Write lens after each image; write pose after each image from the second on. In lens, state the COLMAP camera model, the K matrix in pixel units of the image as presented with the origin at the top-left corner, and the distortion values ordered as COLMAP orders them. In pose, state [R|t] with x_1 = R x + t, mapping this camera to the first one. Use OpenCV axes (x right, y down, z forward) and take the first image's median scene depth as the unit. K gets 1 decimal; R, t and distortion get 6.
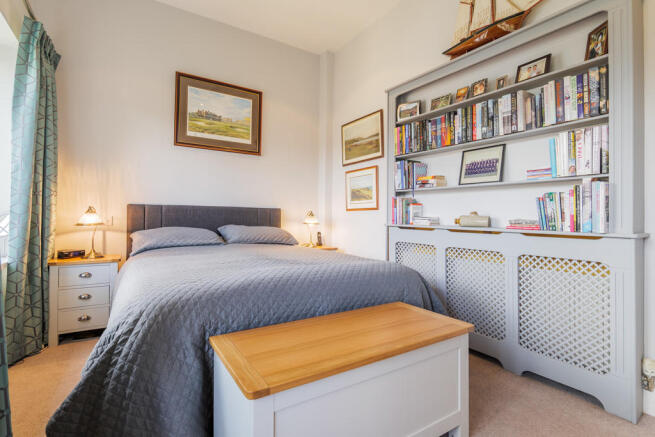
lens RADIAL K [[326.6, 0, 332.6], [0, 326.6, 212.4], [0, 0, 1]] dist [-0.002525, 0.001713]
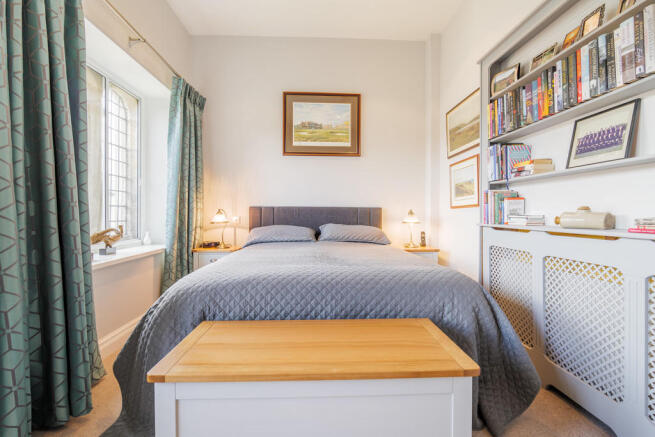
lens RADIAL K [[310.4, 0, 326.2], [0, 310.4, 220.7], [0, 0, 1]] dist [-0.020723, 0.006047]
pose [[0.856865, 0.001092, -0.515540, 0.258678], [0.013529, 0.999606, 0.024603, 0.003766], [0.515363, -0.028056, 0.856512, 0.141026]]
